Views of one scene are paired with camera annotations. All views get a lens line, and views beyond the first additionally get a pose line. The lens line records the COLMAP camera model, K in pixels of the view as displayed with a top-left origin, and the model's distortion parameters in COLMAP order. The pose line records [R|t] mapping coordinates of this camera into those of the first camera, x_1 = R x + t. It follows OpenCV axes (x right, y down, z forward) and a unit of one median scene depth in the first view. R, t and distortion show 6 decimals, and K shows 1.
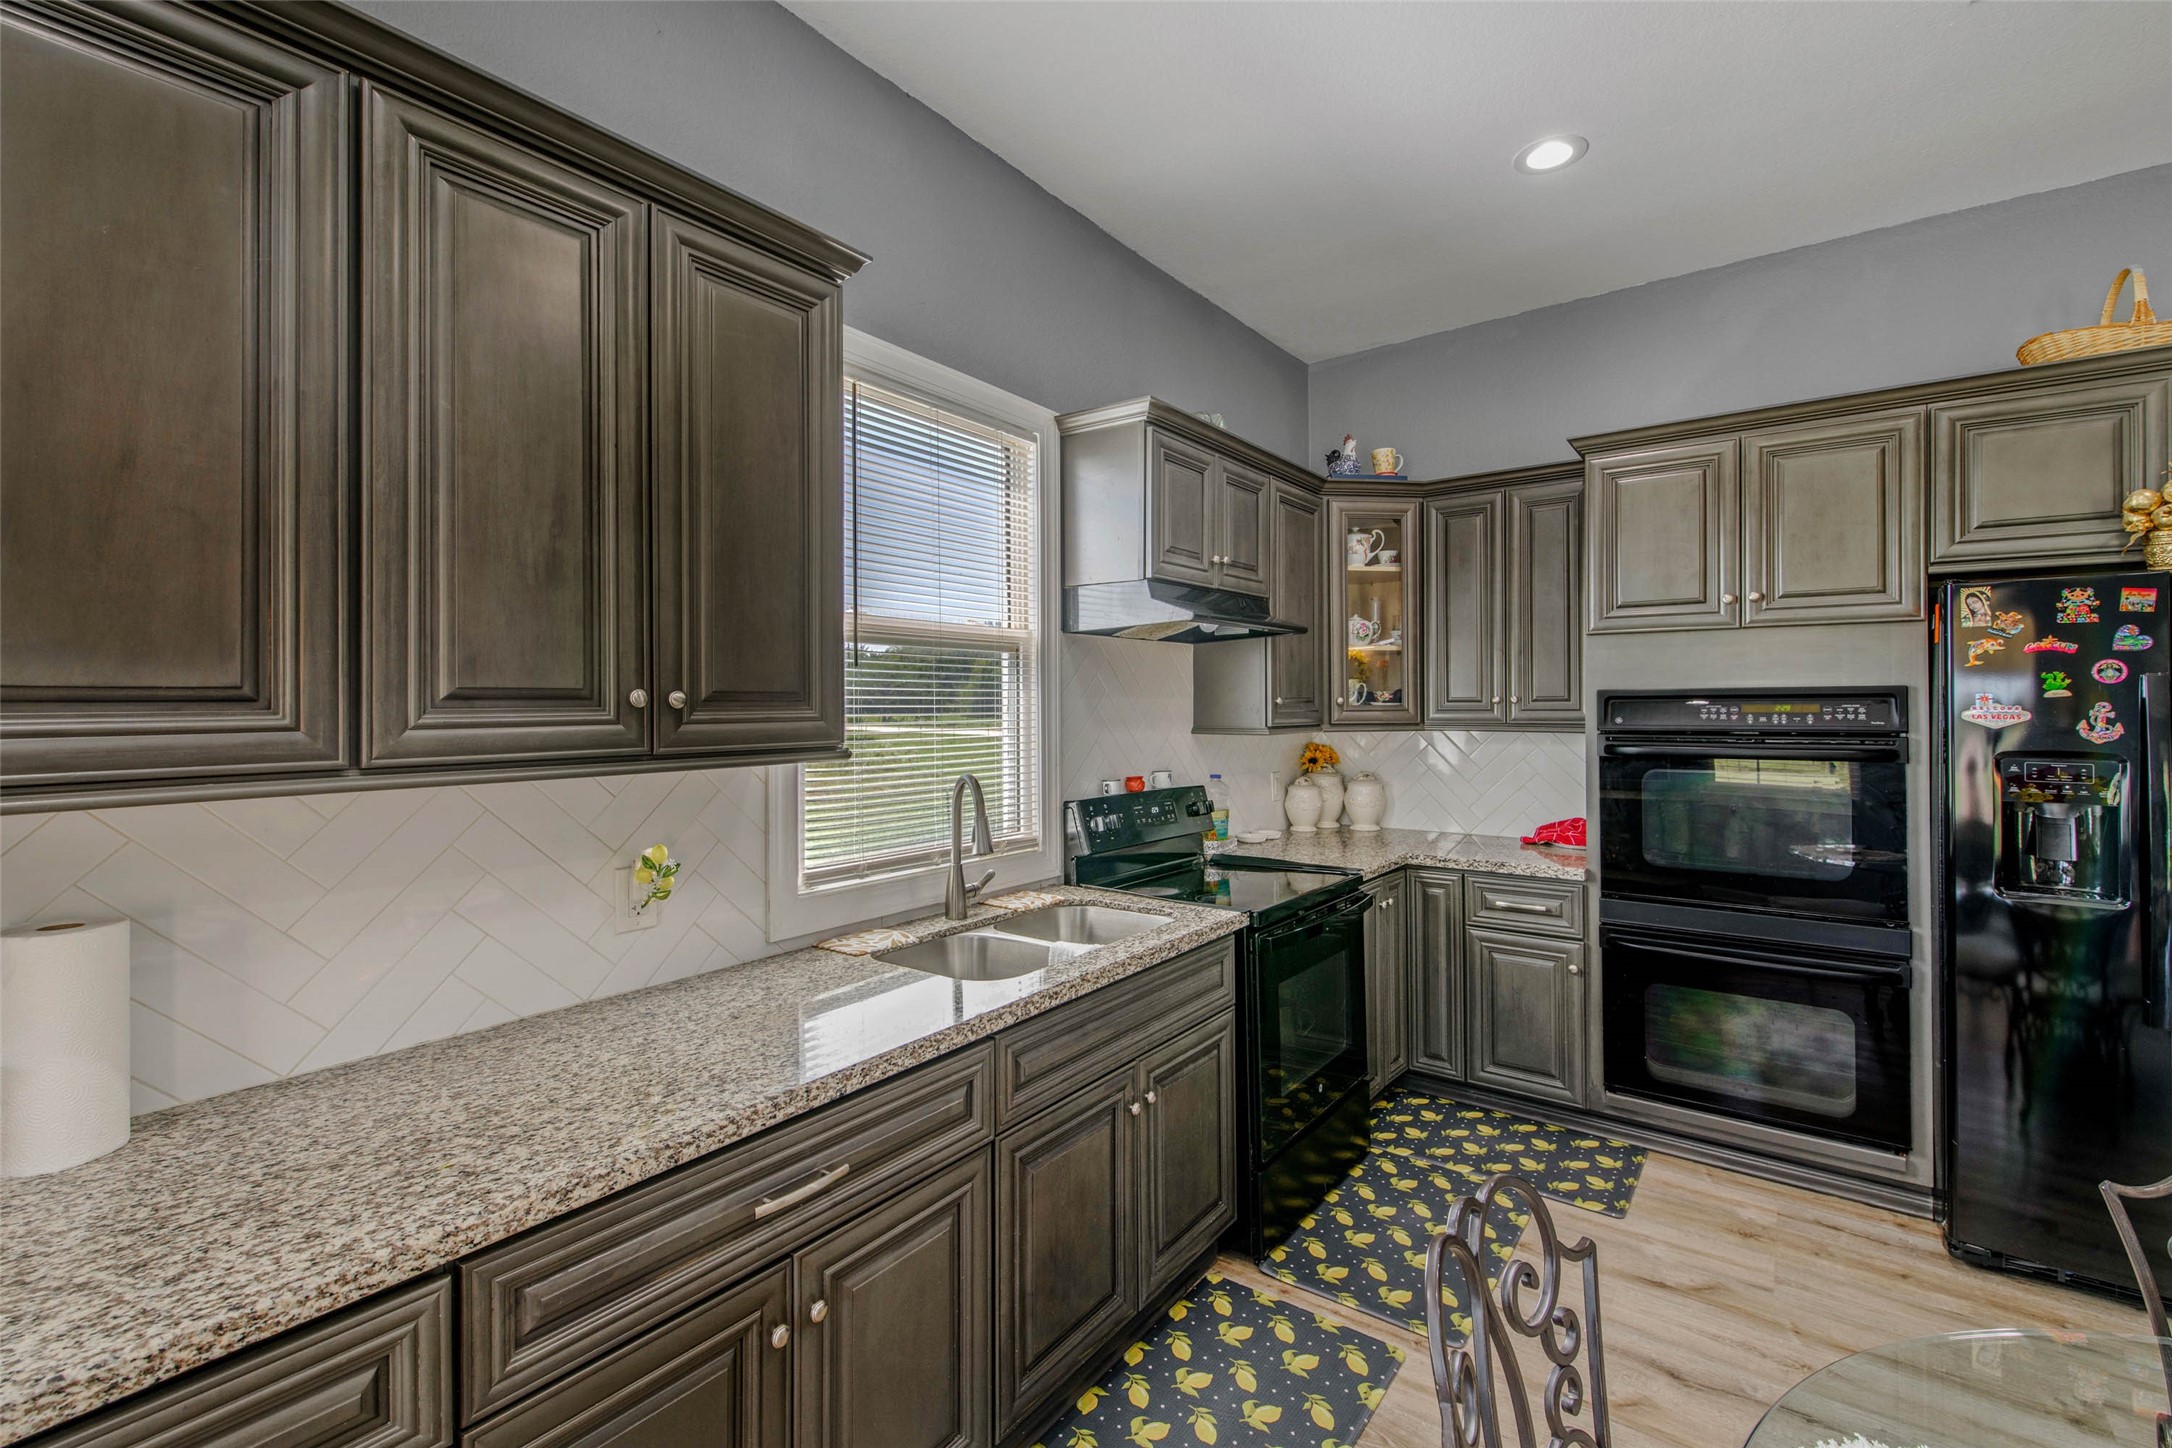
lens RADIAL K [[925.0, 0, 1083.0], [0, 925.0, 690.3], [0, 0, 1]] dist [0.007049, -0.005365]
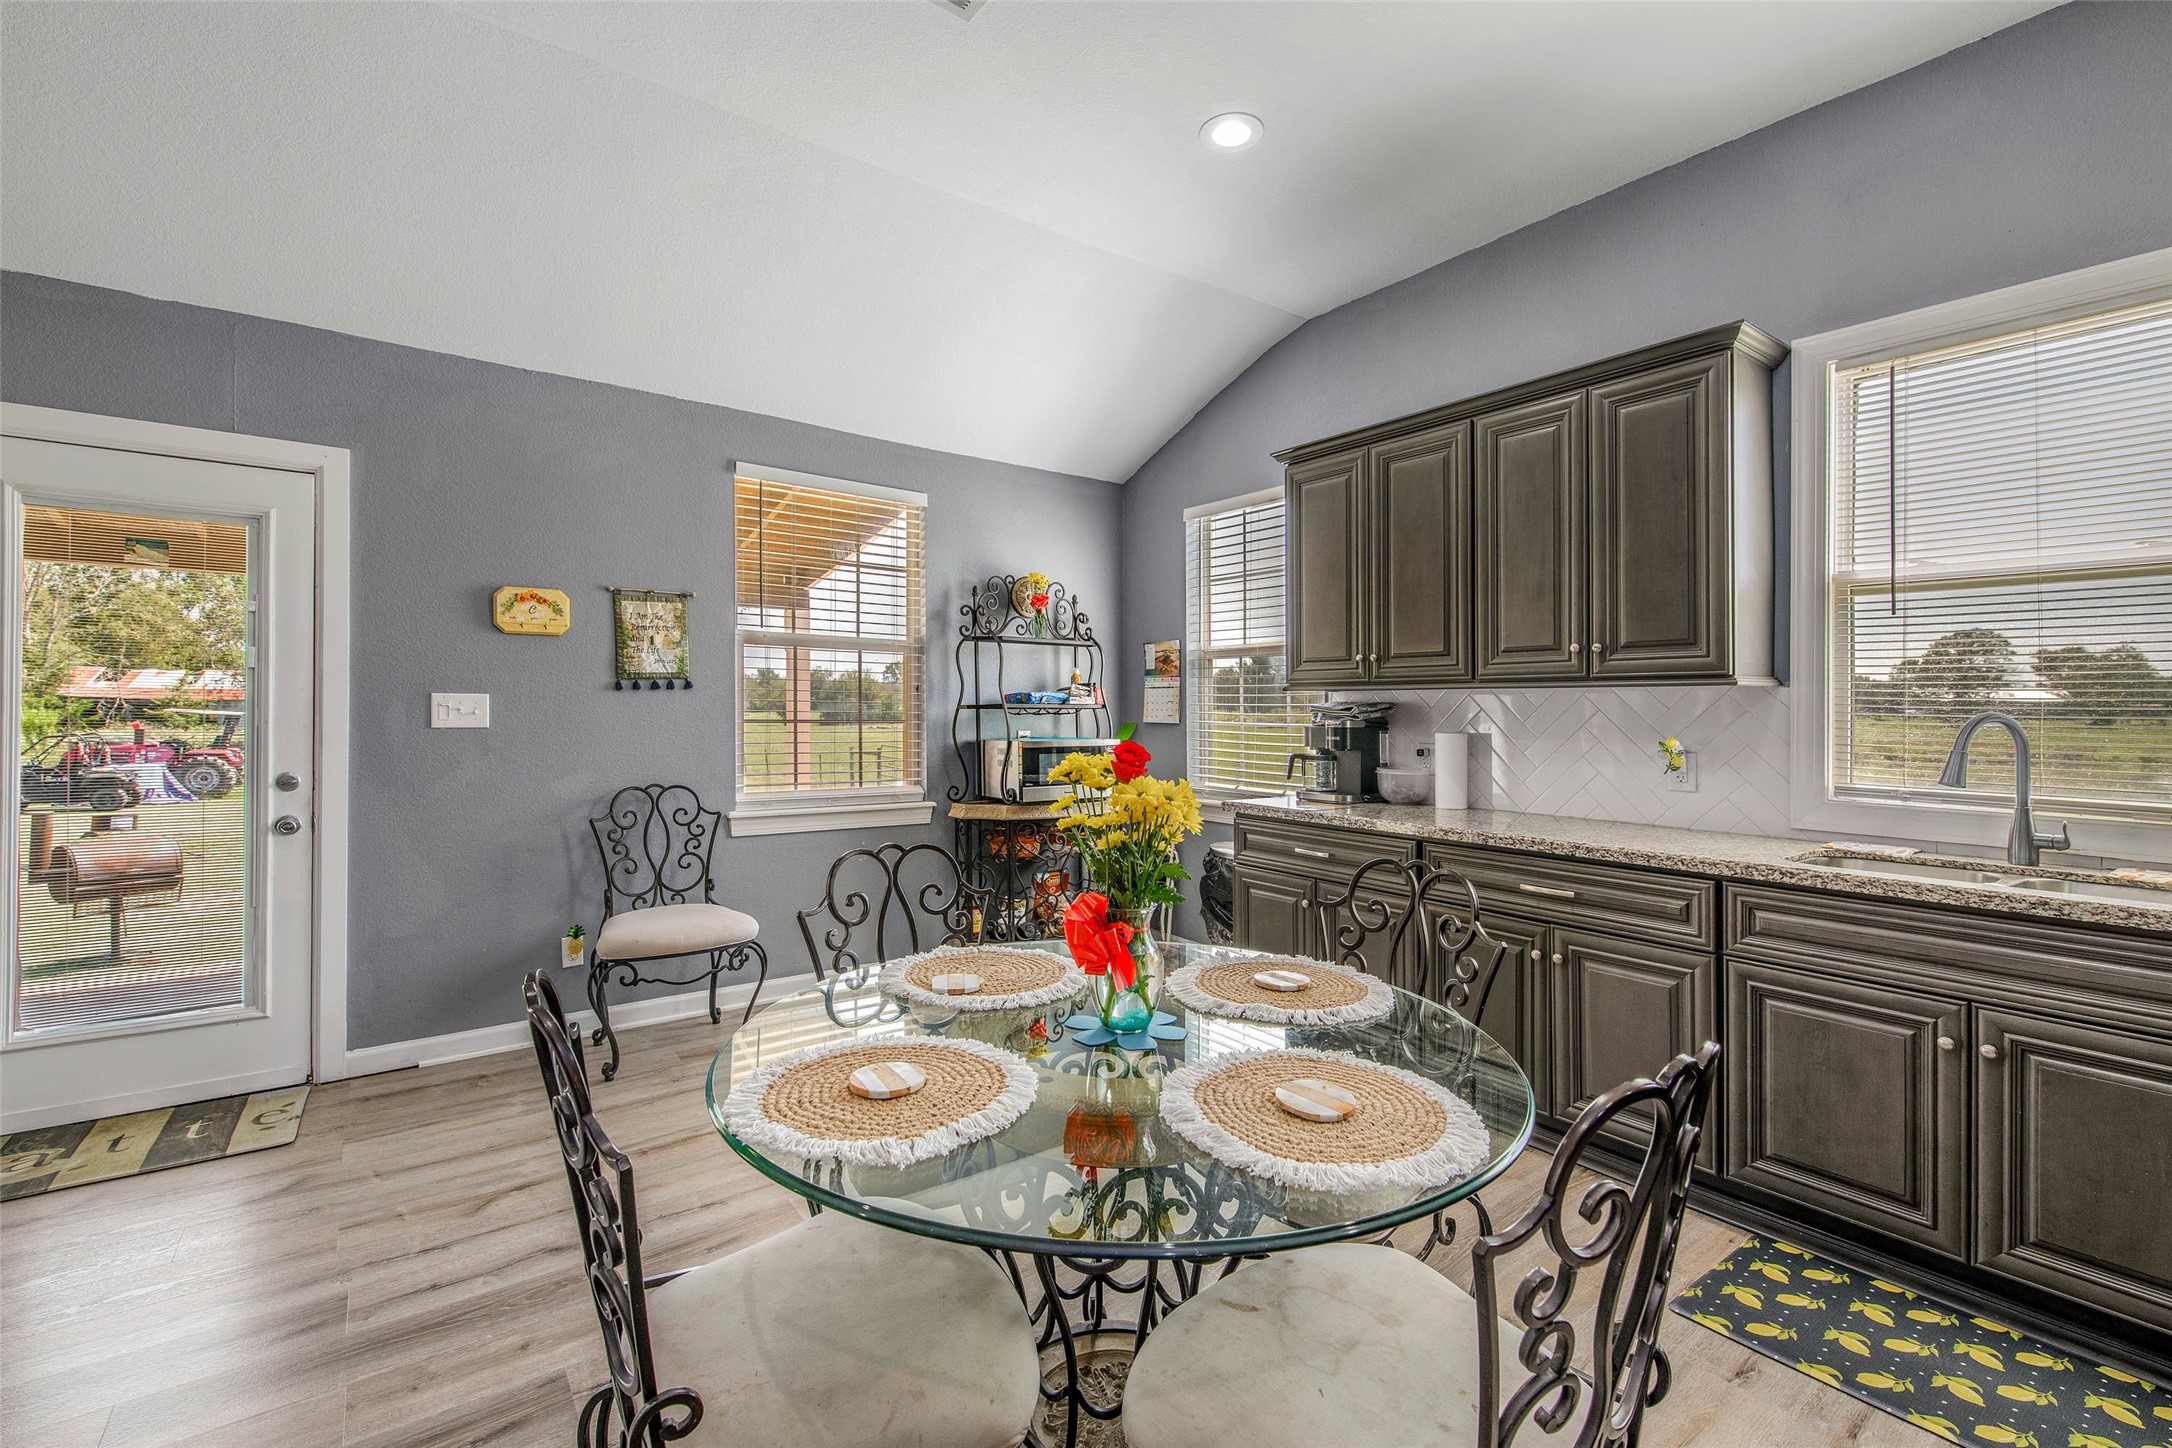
lens RADIAL K [[925.0, 0, 1080.5], [0, 925.0, 700.4], [0, 0, 1]] dist [0.007049, -0.005365]
pose [[-0.285718, -0.002659, -0.958310, 1.048387], [0.008963, 0.999945, -0.005446, 0.074240], [0.958272, -0.010145, -0.285678, 0.341882]]
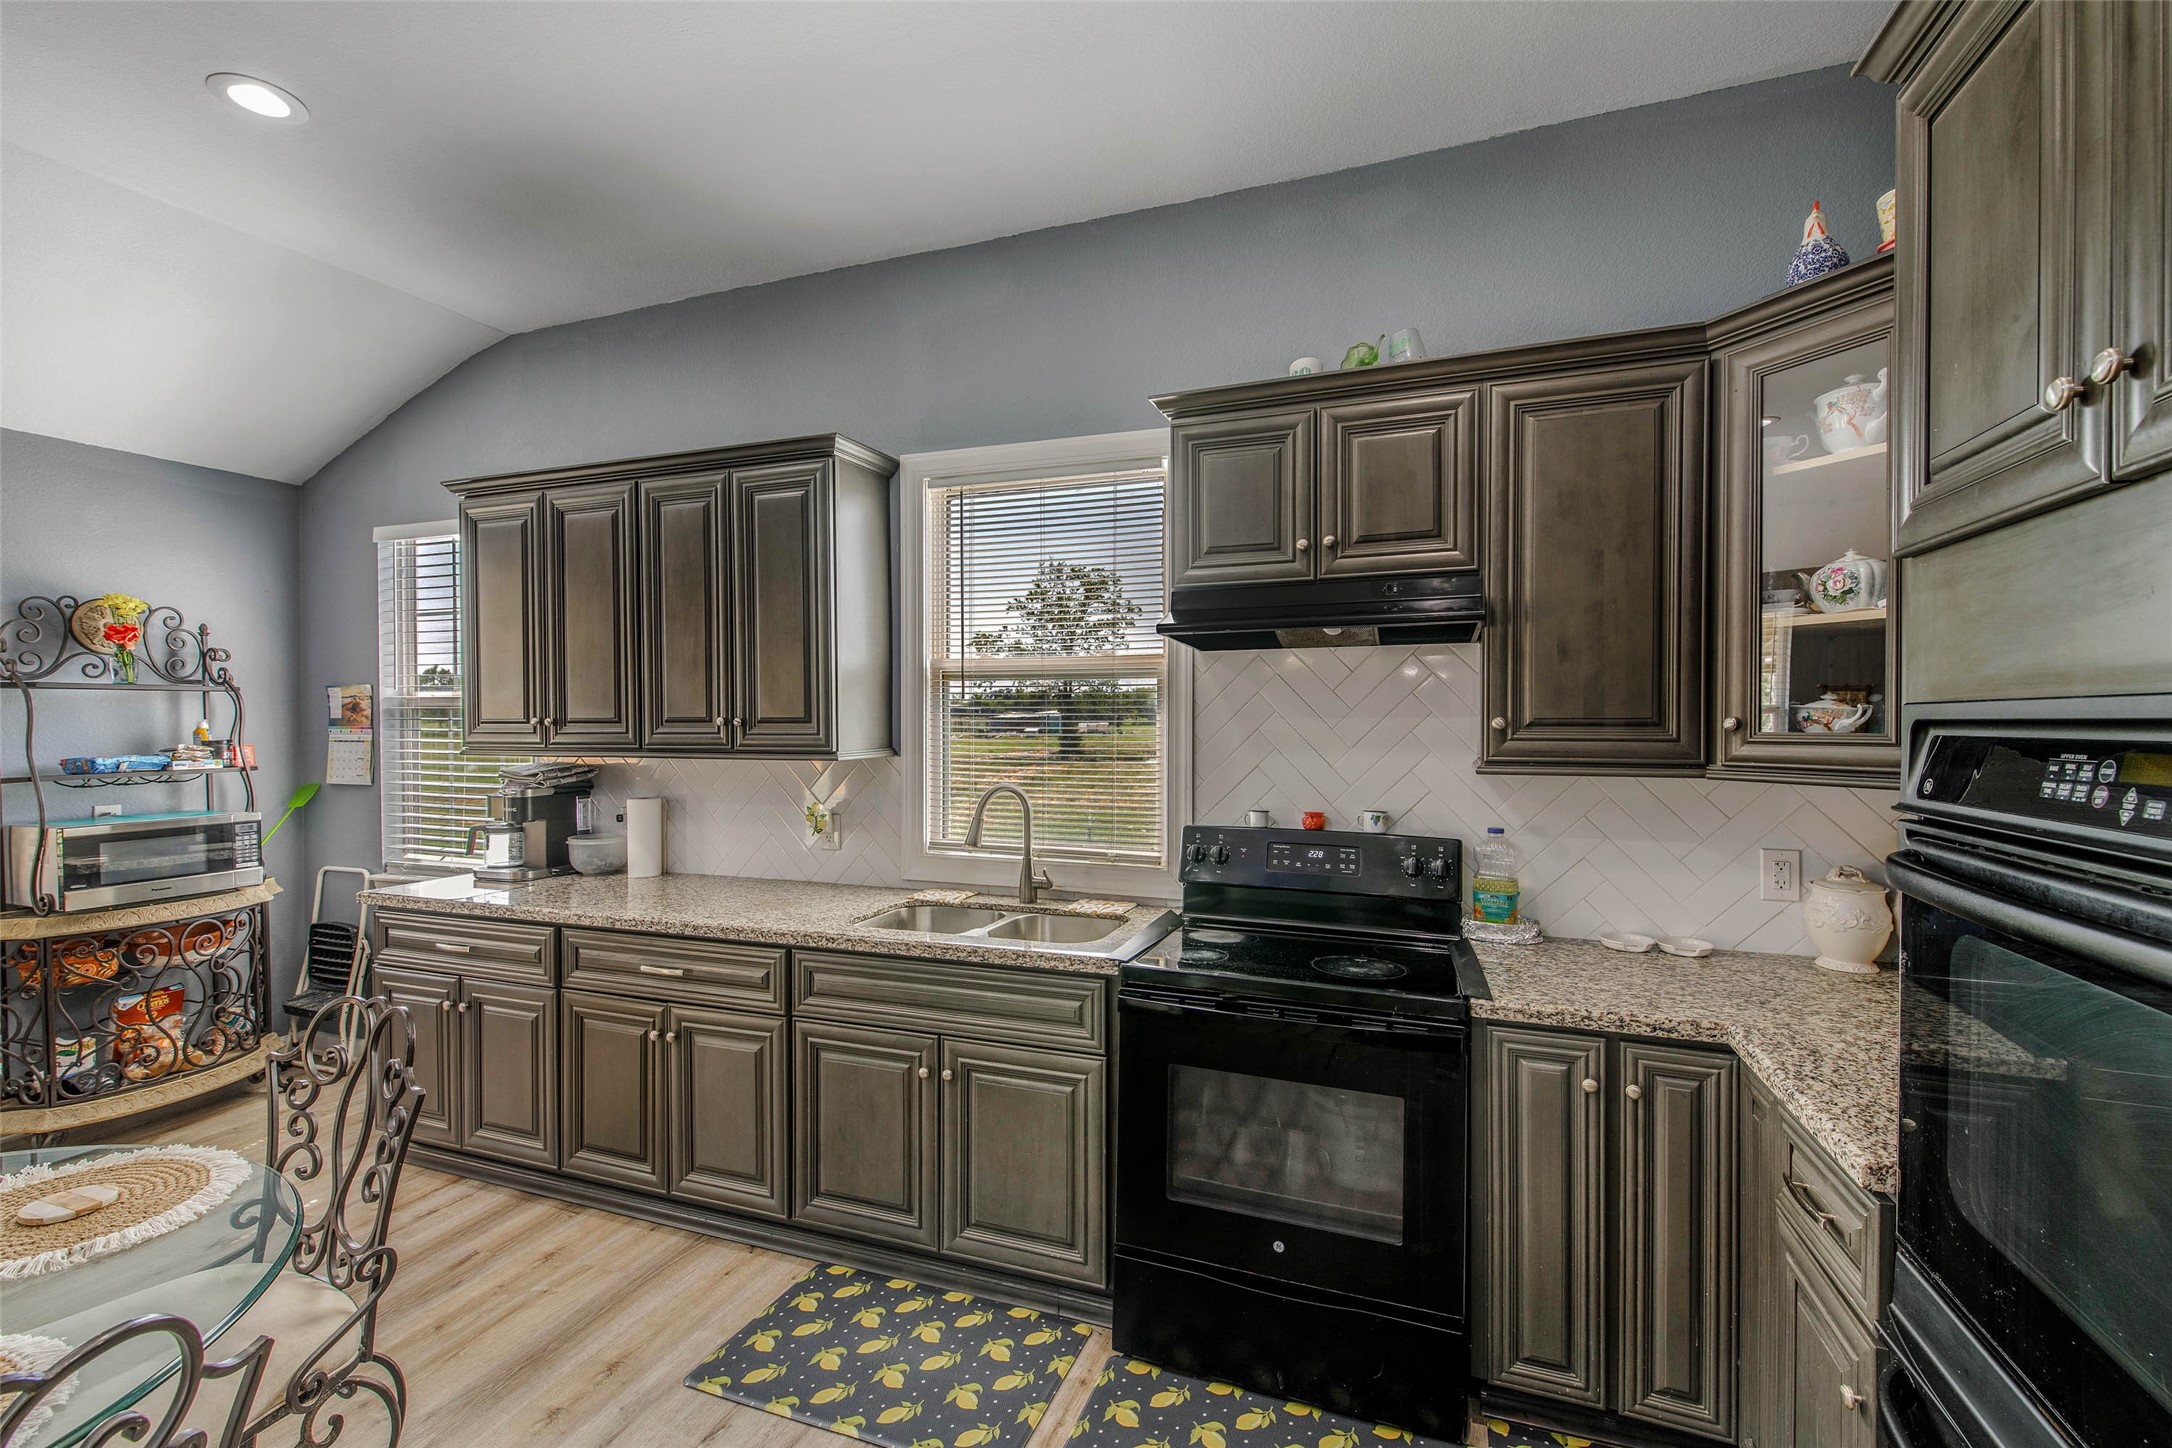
lens RADIAL K [[925.0, 0, 1078.0], [0, 925.0, 719.4], [0, 0, 1]] dist [0.007049, -0.005365]
pose [[0.290972, 0.005059, -0.956718, 1.031326], [0.014577, 0.999847, 0.009720, -0.003020], [0.956620, -0.016774, 0.290854, 0.715079]]
